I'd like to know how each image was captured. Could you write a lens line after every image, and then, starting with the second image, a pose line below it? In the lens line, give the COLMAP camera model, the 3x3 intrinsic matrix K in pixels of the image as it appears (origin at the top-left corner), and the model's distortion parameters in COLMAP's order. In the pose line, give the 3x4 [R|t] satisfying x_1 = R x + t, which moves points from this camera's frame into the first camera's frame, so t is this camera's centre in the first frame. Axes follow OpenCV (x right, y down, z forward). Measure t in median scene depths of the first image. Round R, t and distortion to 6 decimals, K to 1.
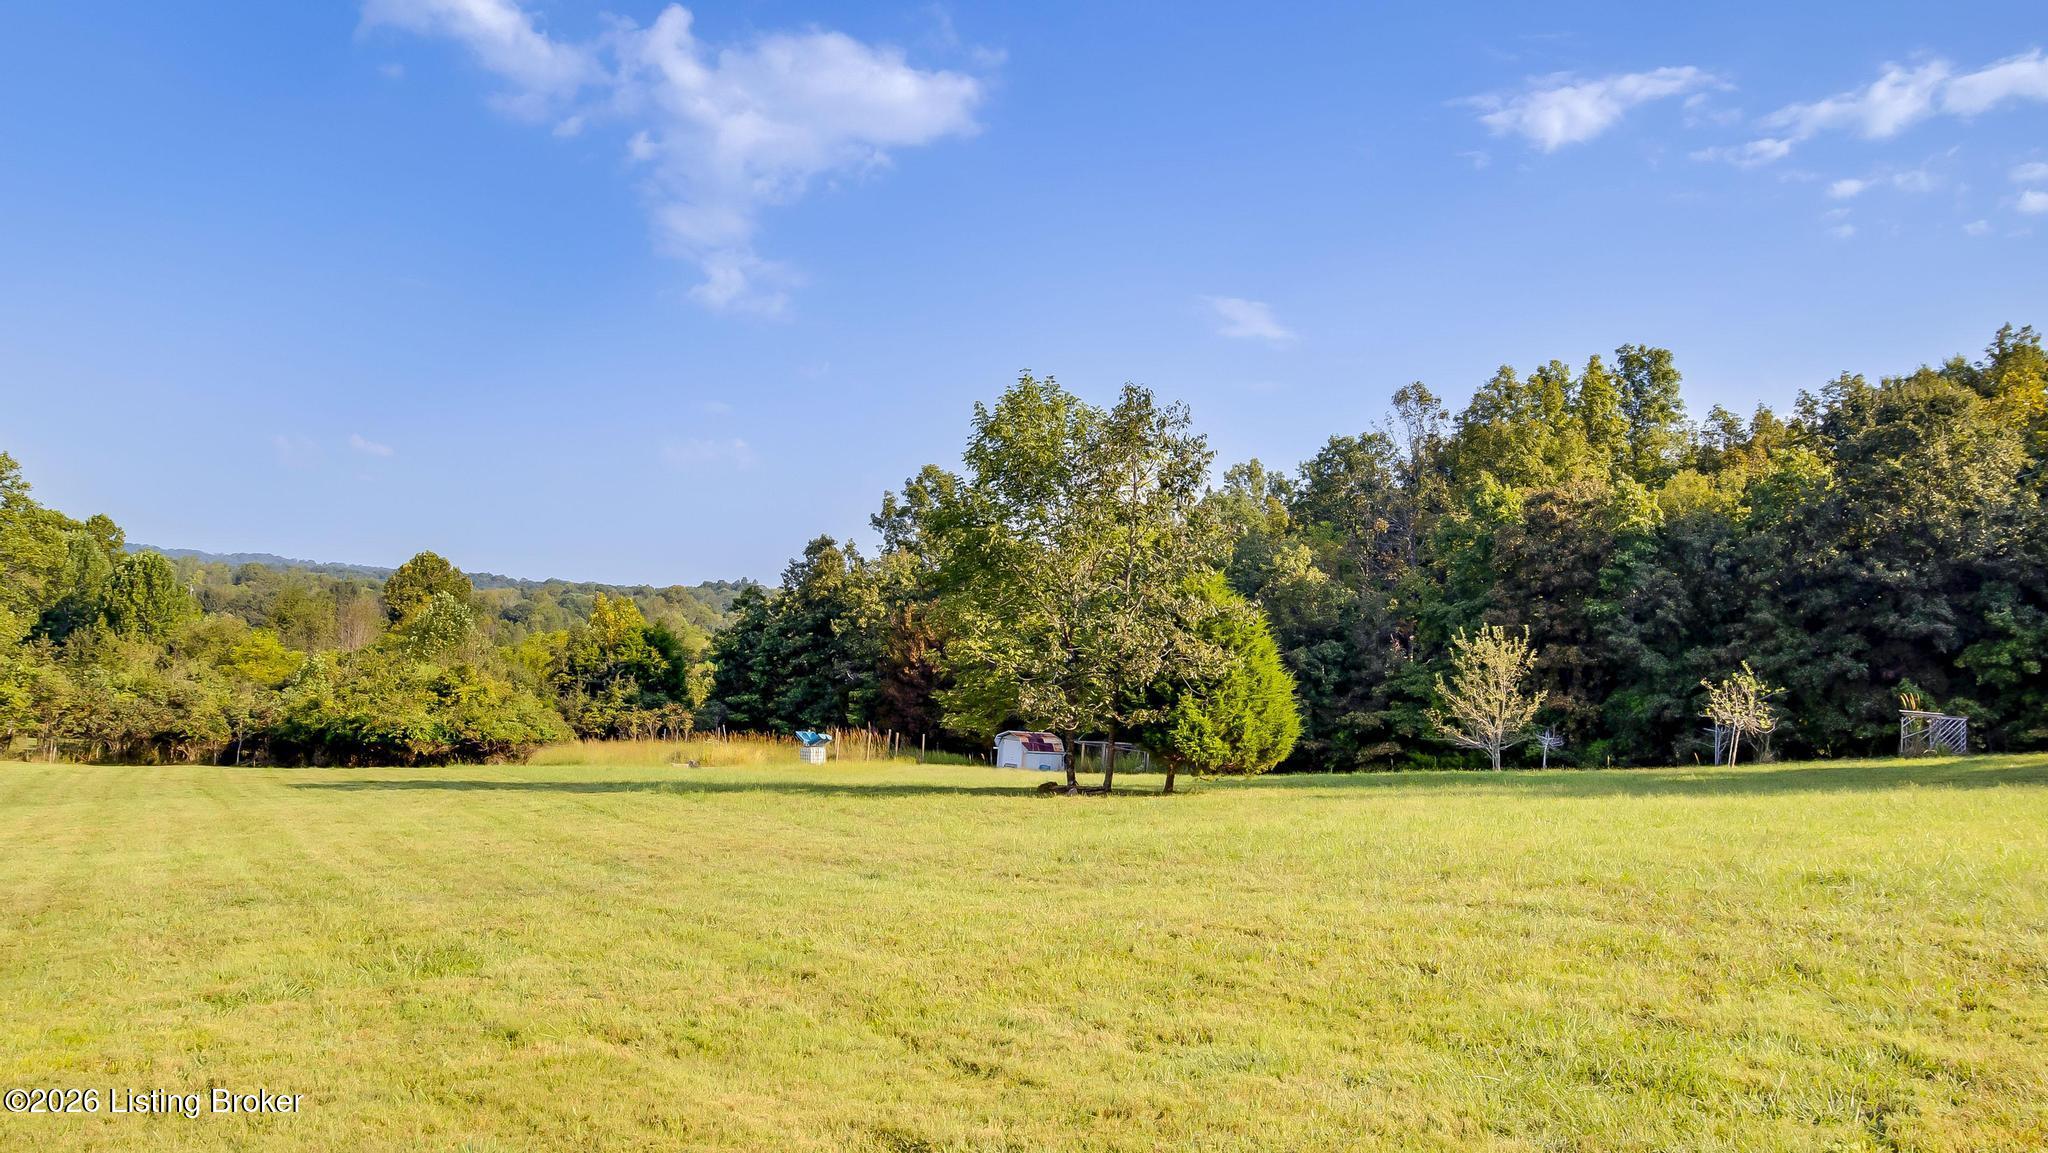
lens RADIAL K [[1348.8, 0, 1101.3], [0, 1348.8, 574.3], [0, 0, 1]] dist [-0.013659, 0.000314]
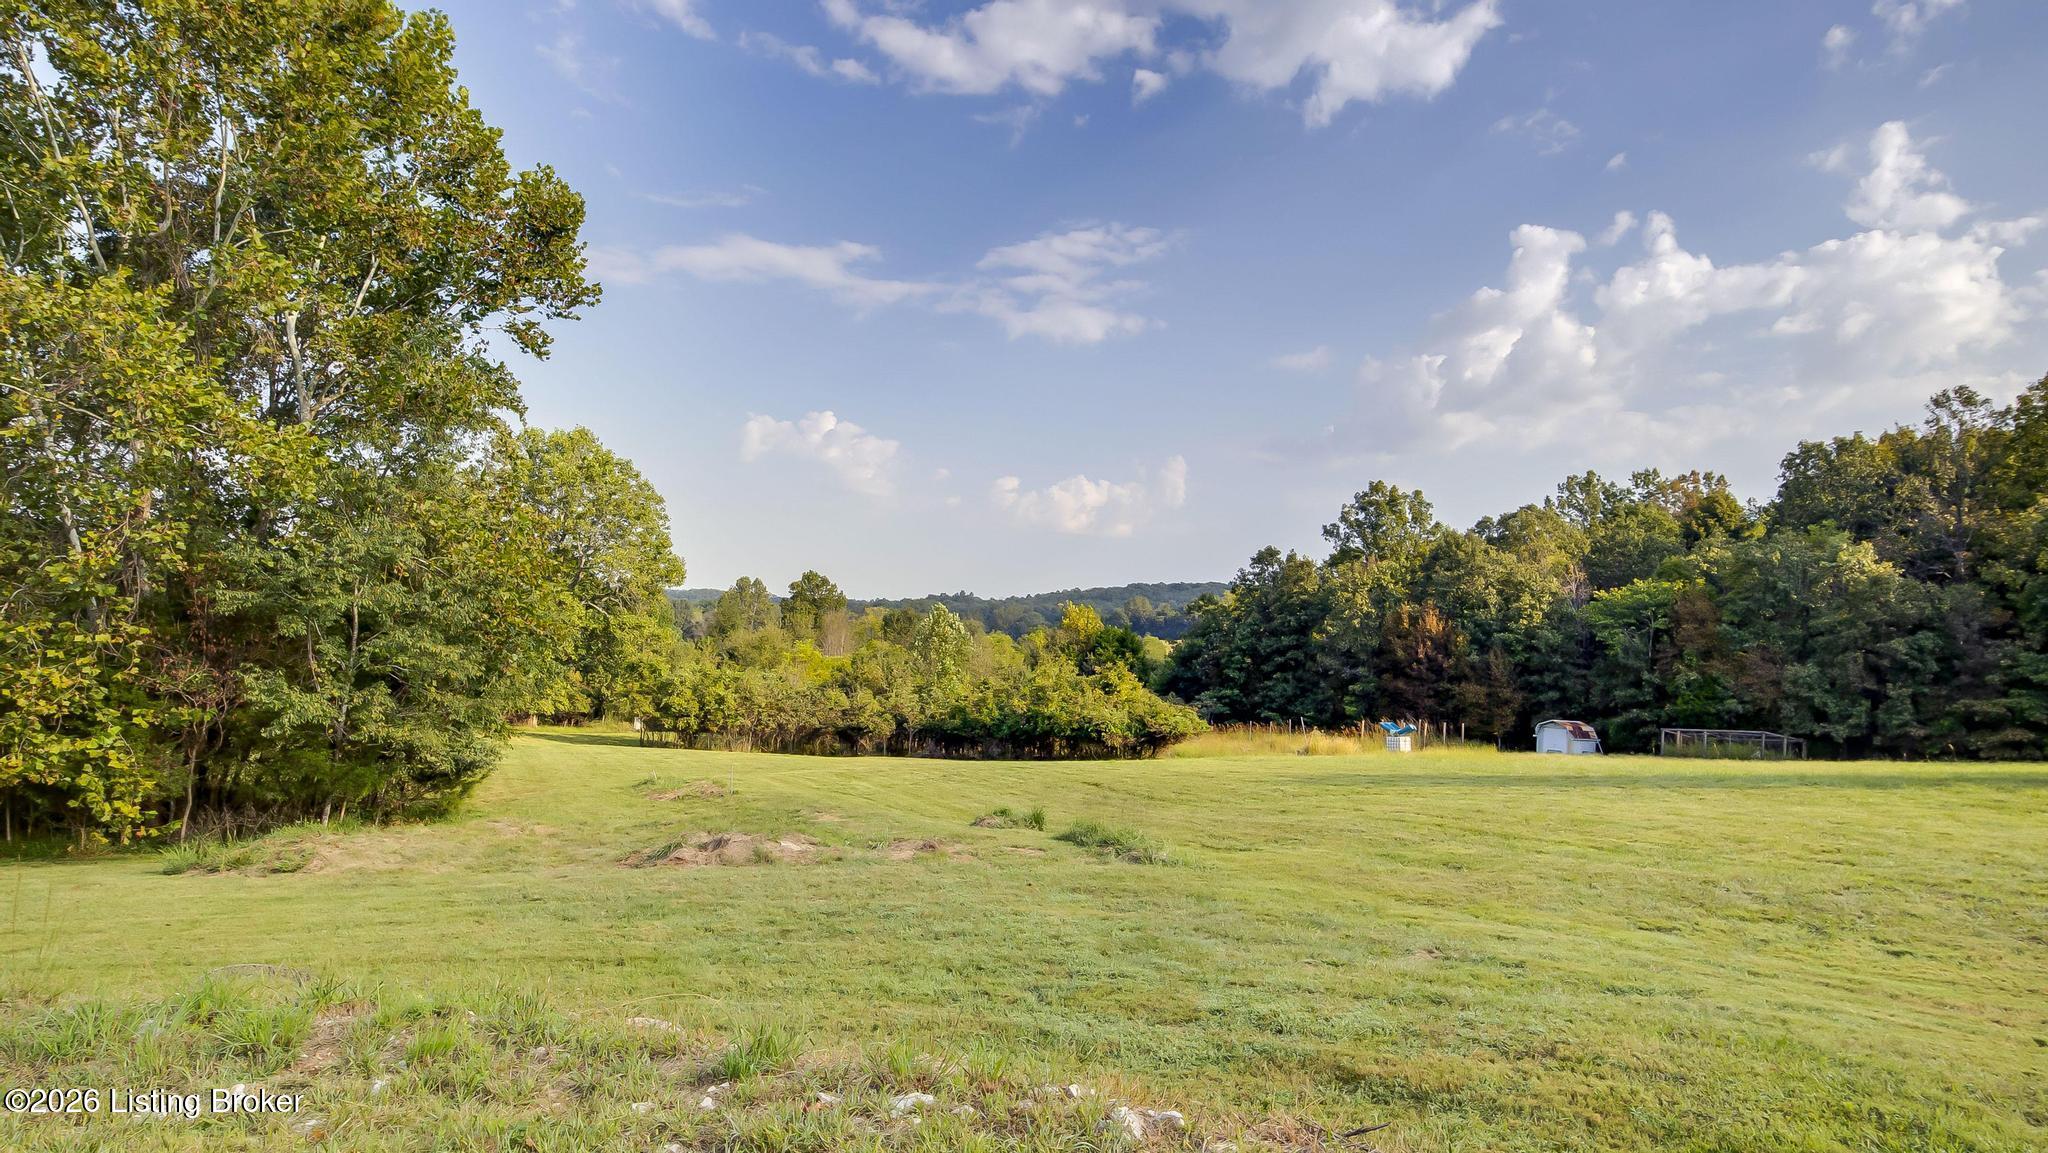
lens RADIAL K [[1155.4, 0, 1065.4], [0, 1155.4, 594.8], [0, 0, 1]] dist [-0.030717, 0.019731]
pose [[0.993910, -0.016814, -0.108908, -0.424505], [0.017709, 0.999817, 0.007255, 0.002035], [0.108766, -0.009140, 0.994025, 0.048316]]
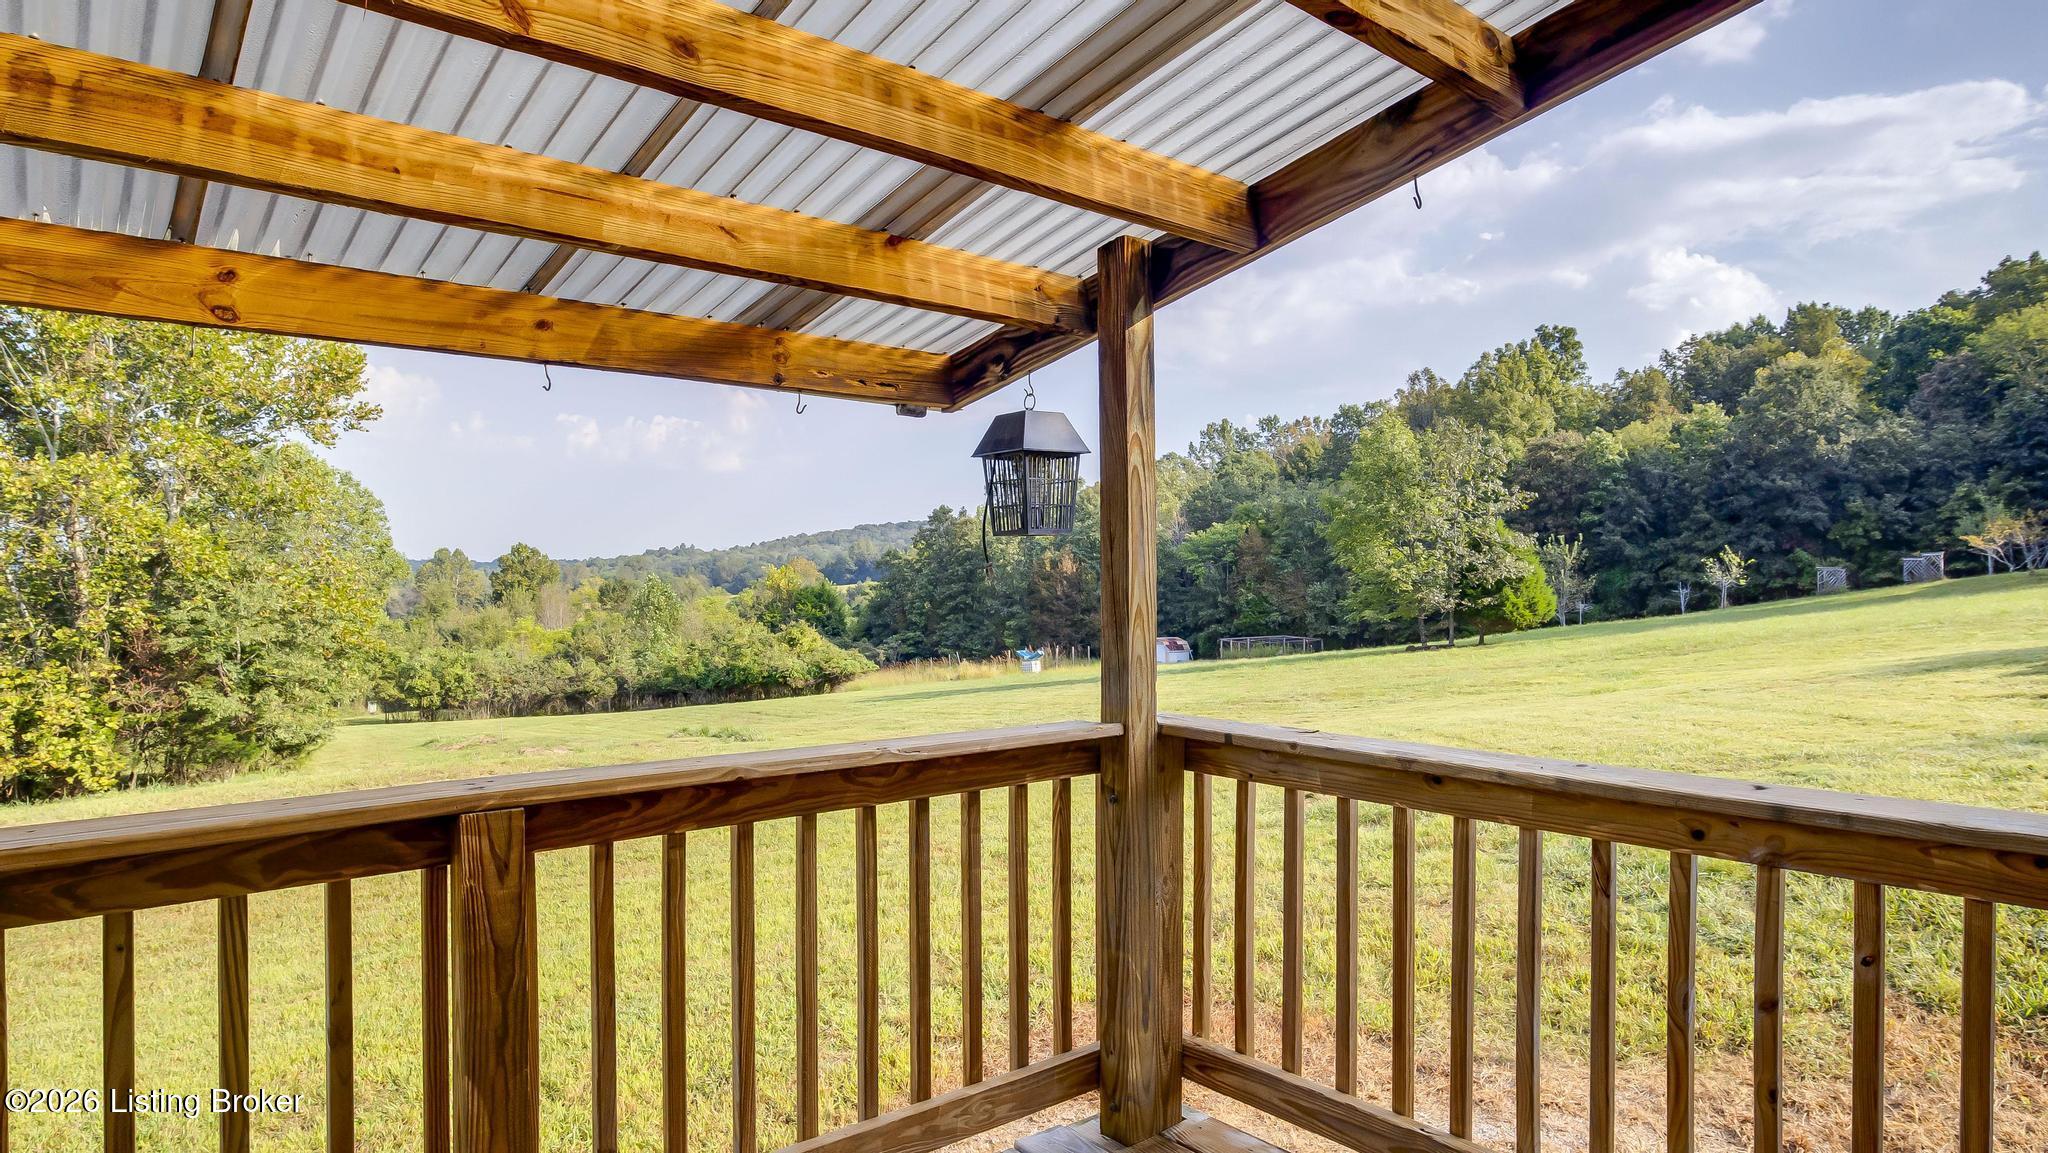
lens RADIAL K [[1211.1, 0, 1054.8], [0, 1211.1, 576.2], [0, 0, 1]] dist [-0.019891, 0.001755]
pose [[0.992107, -0.082812, 0.094154, -0.336660], [0.077524, 0.995272, 0.058511, -0.033733], [-0.098554, -0.050750, 0.993837, -0.269492]]
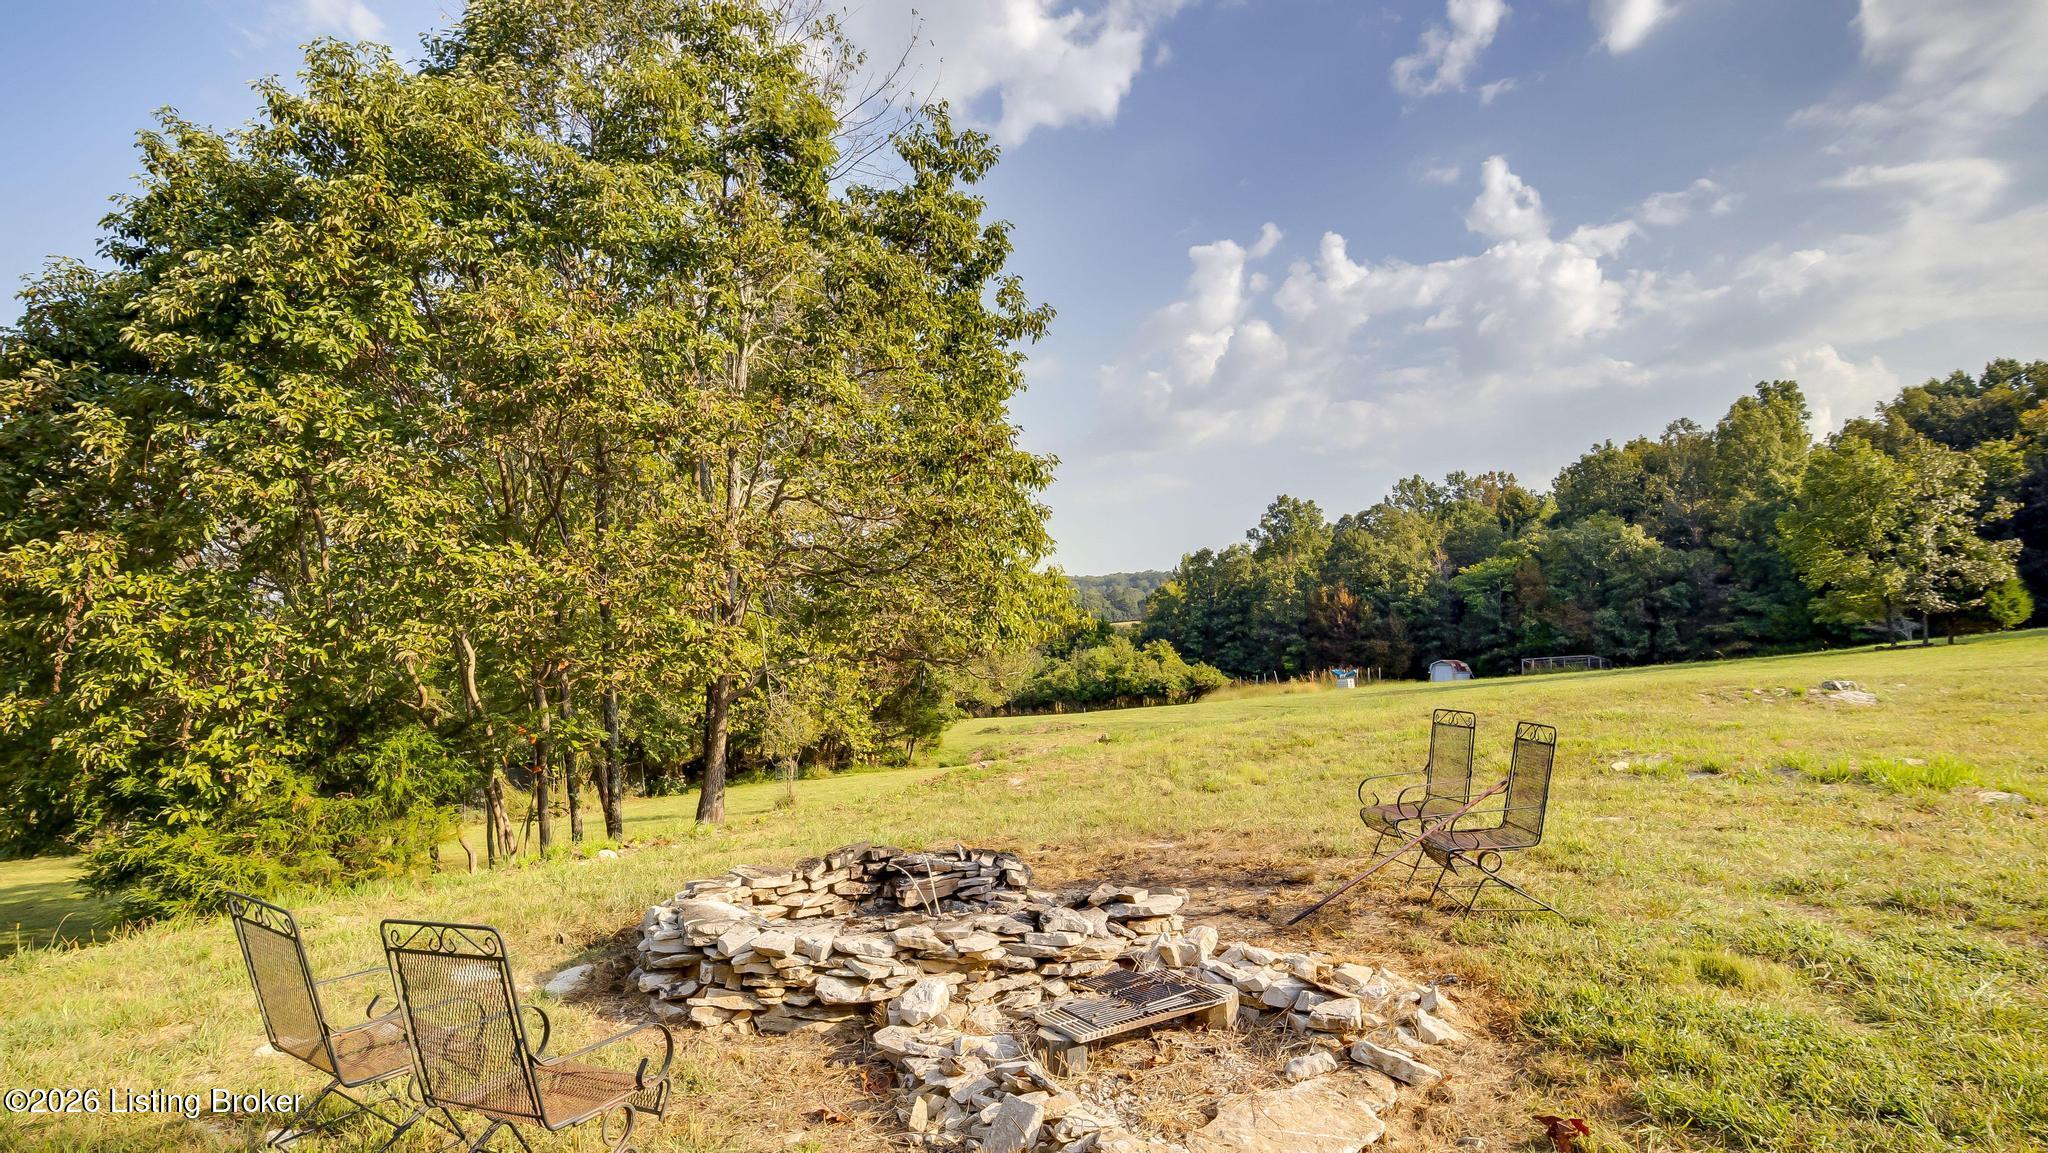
lens RADIAL K [[1066.6, 0, 1024.0], [0, 1066.6, 576.5], [0, 0, 1]] dist [-0.042814, 0.029208]
pose [[0.996603, -0.080374, 0.017975, -0.668735], [0.080389, 0.996764, -0.000114, -0.021717], [-0.017907, 0.001558, 0.999838, -0.247173]]
